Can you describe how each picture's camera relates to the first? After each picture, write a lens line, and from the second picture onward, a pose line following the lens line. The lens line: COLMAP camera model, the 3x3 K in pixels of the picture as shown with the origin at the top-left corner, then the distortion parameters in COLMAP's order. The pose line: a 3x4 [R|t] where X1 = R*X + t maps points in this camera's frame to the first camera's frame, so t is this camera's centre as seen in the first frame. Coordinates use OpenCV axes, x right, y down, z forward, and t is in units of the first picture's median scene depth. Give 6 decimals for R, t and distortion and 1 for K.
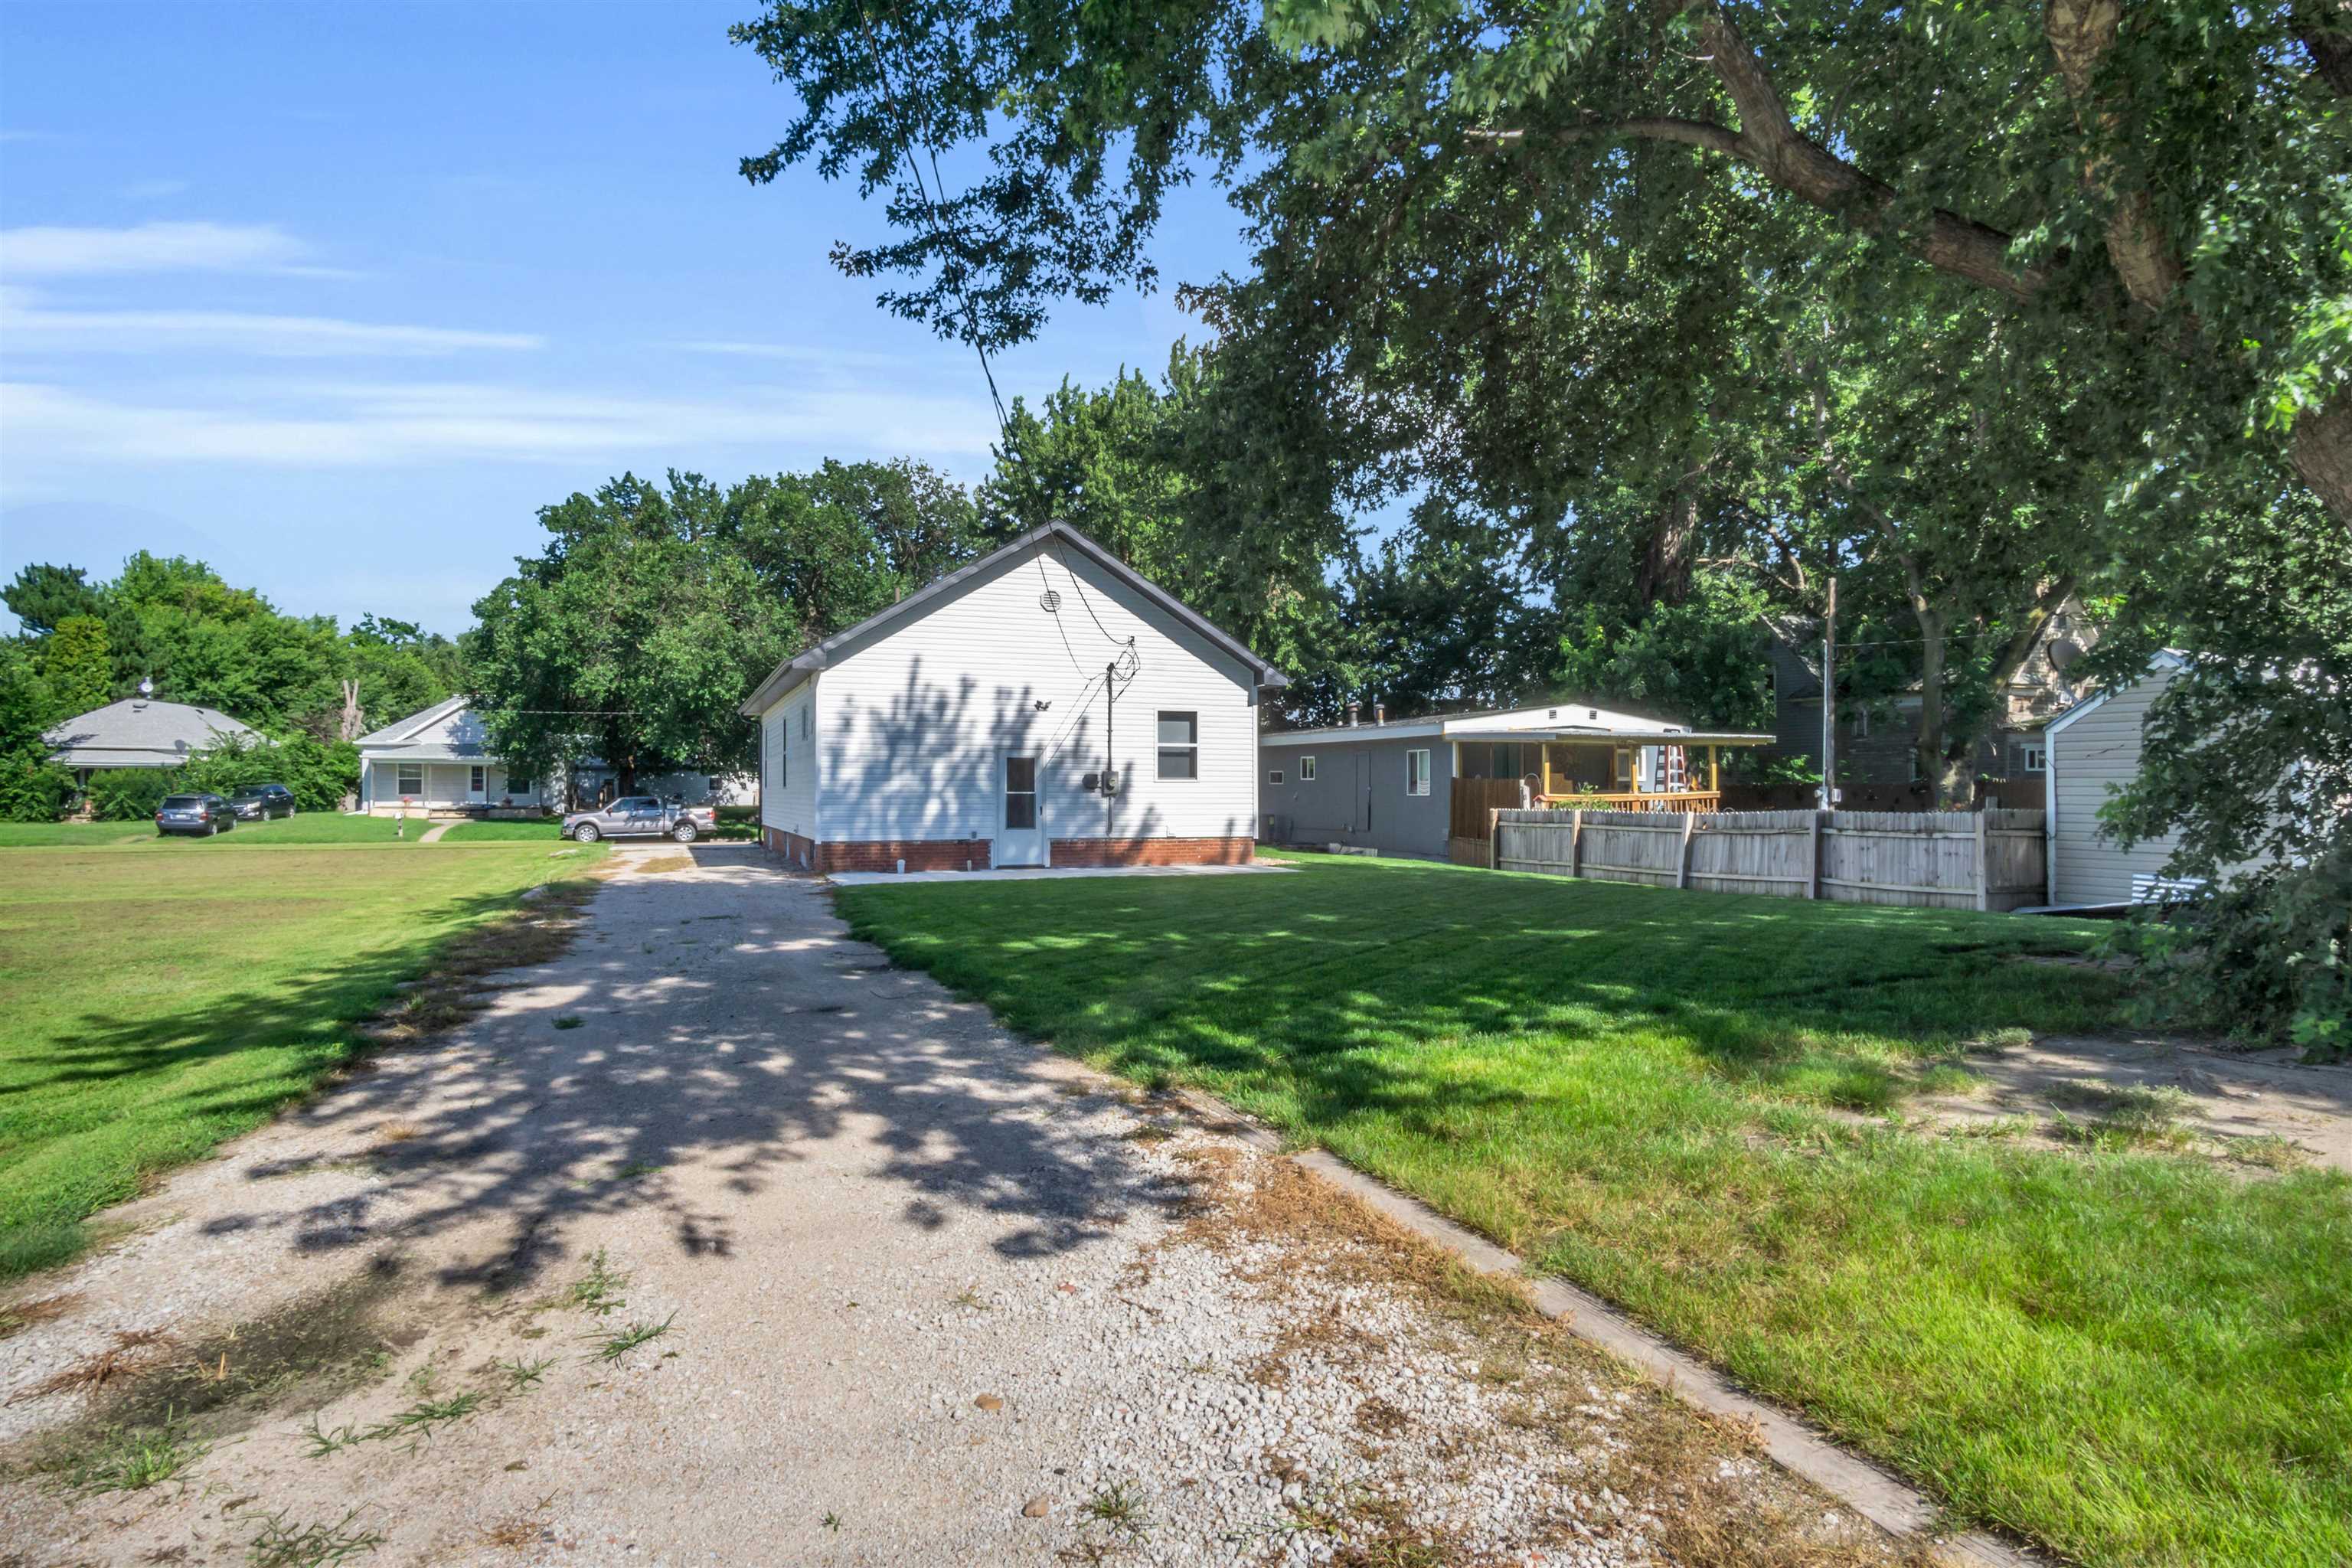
lens RADIAL K [[1271.8, 0, 1176.0], [0, 1271.8, 784.0], [0, 0, 1]] dist [-0.024890, 0.001239]
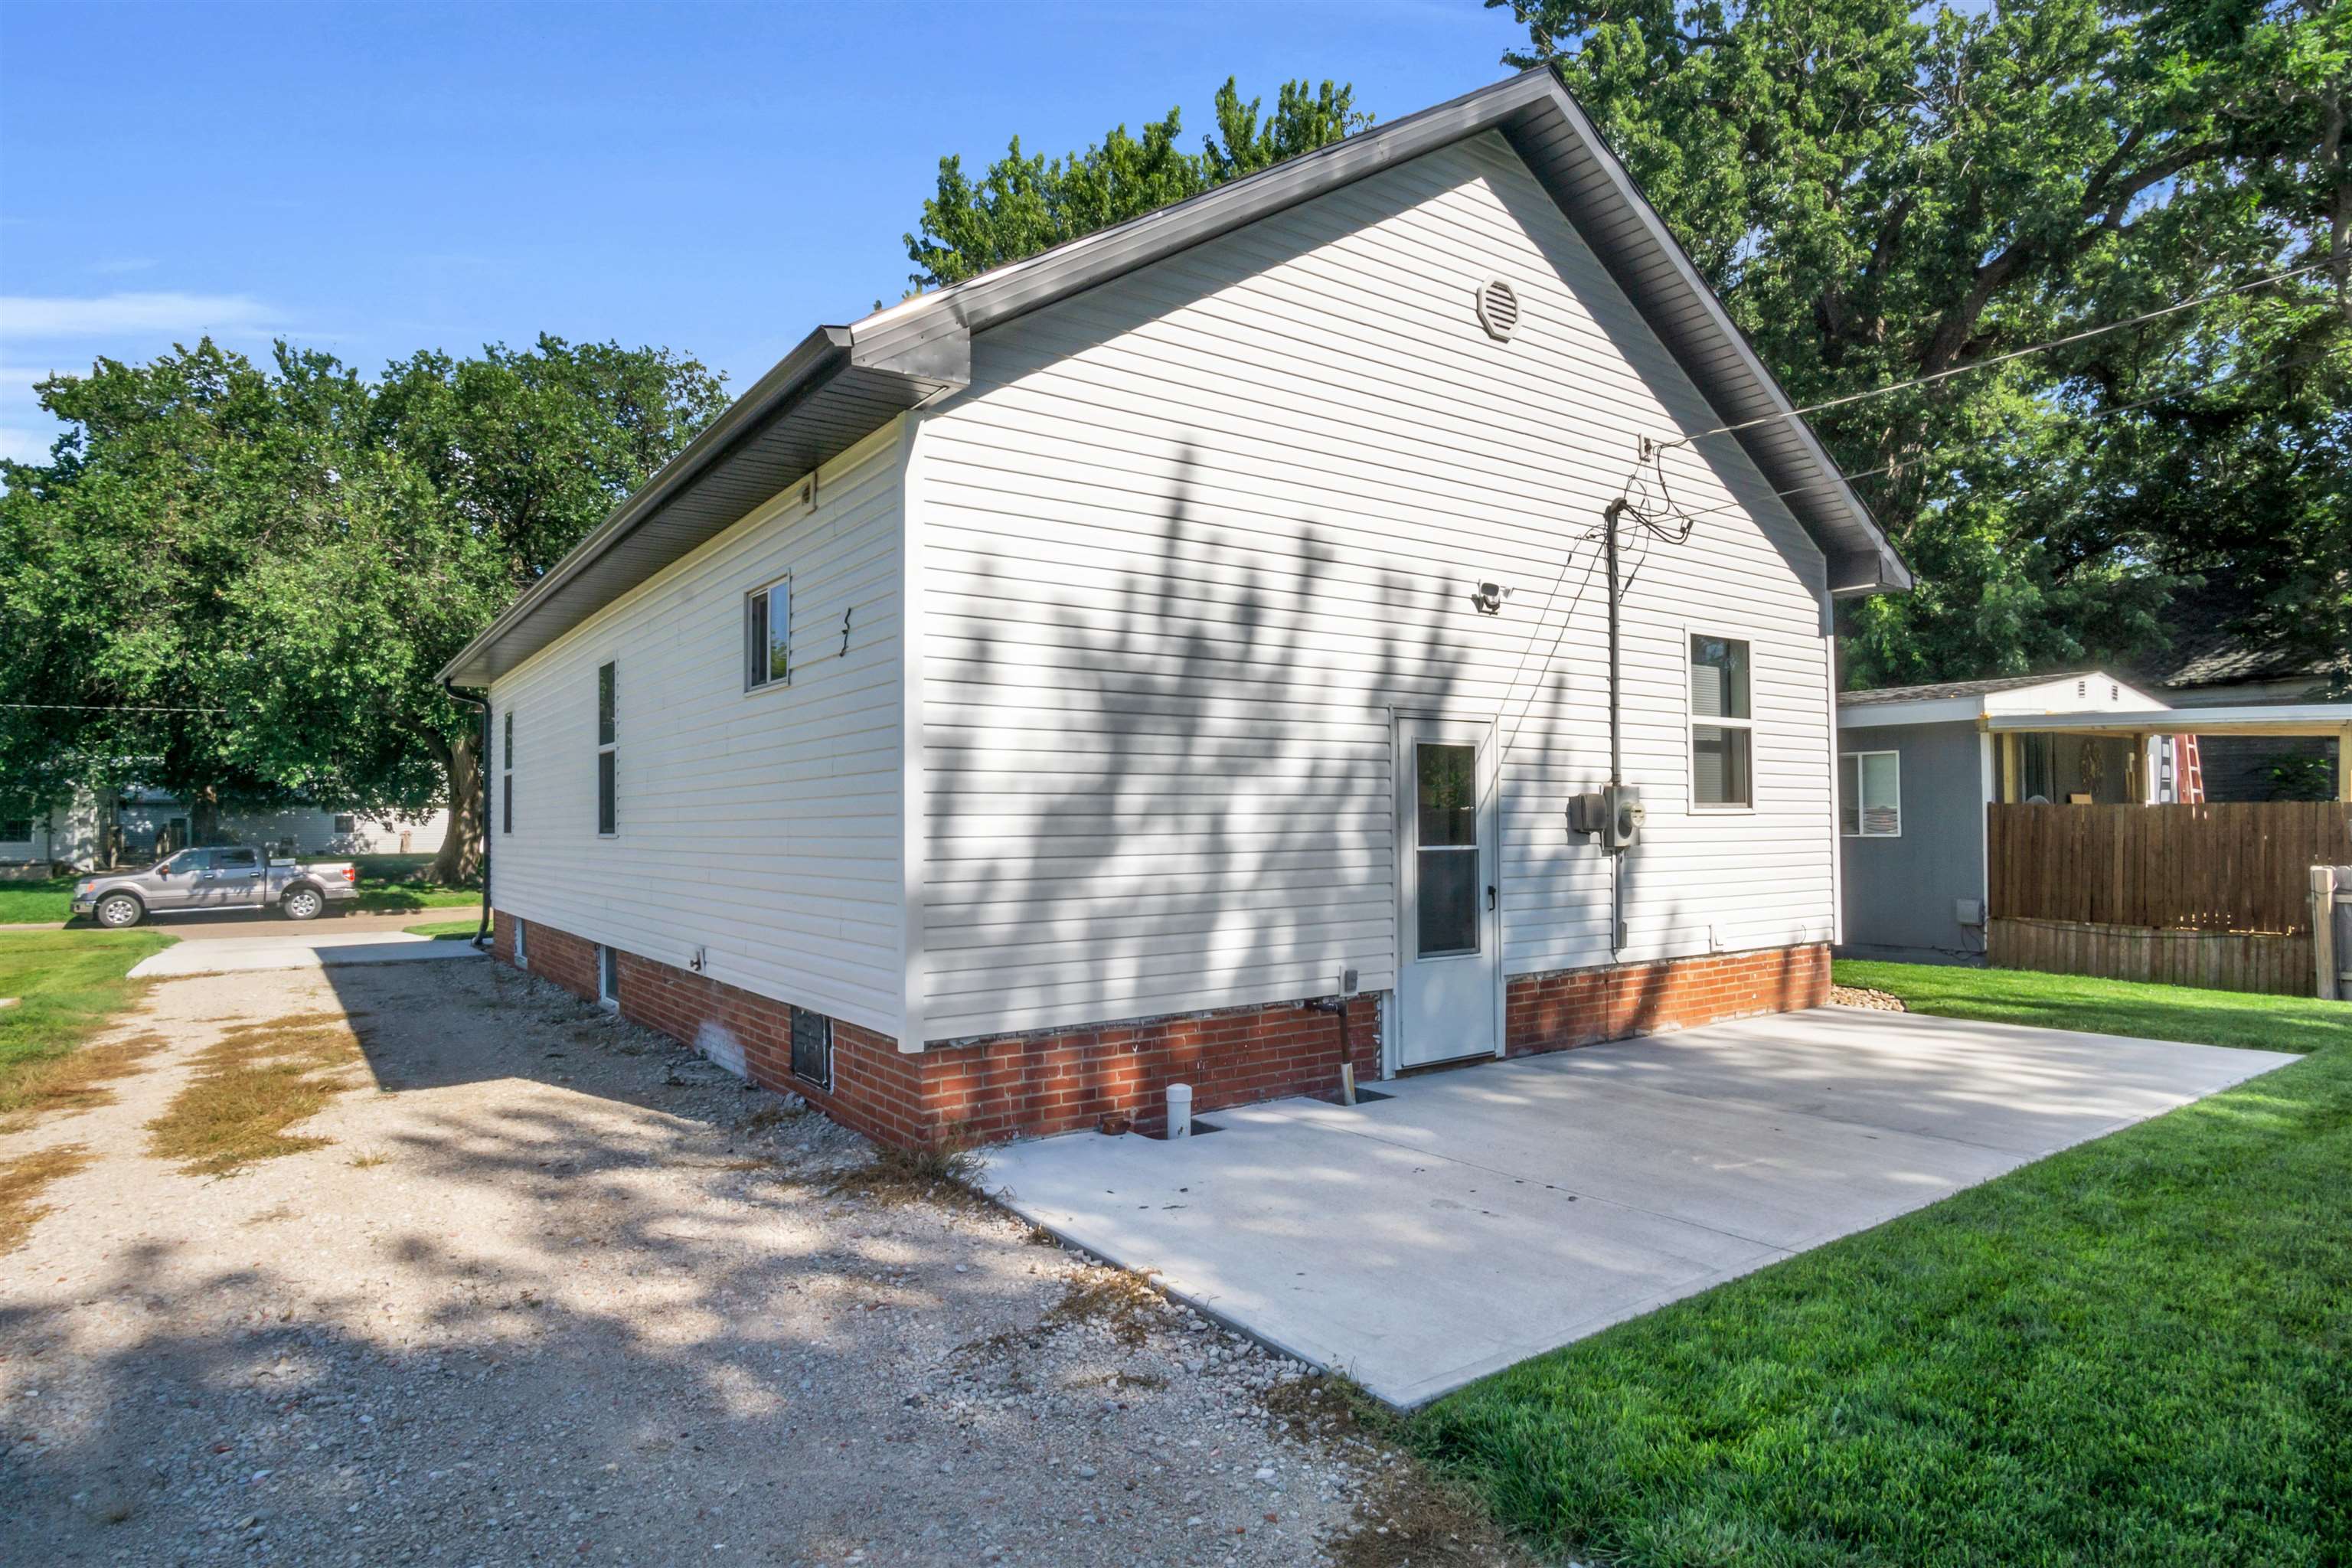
lens RADIAL K [[1297.7, 0, 1174.6], [0, 1297.7, 805.2], [0, 0, 1]] dist [-0.057364, 0.028714]
pose [[0.972618, -0.000093, 0.232408, -0.128179], [0.001755, 0.999974, -0.006943, -0.005723], [-0.232402, 0.007161, 0.972594, 0.323343]]
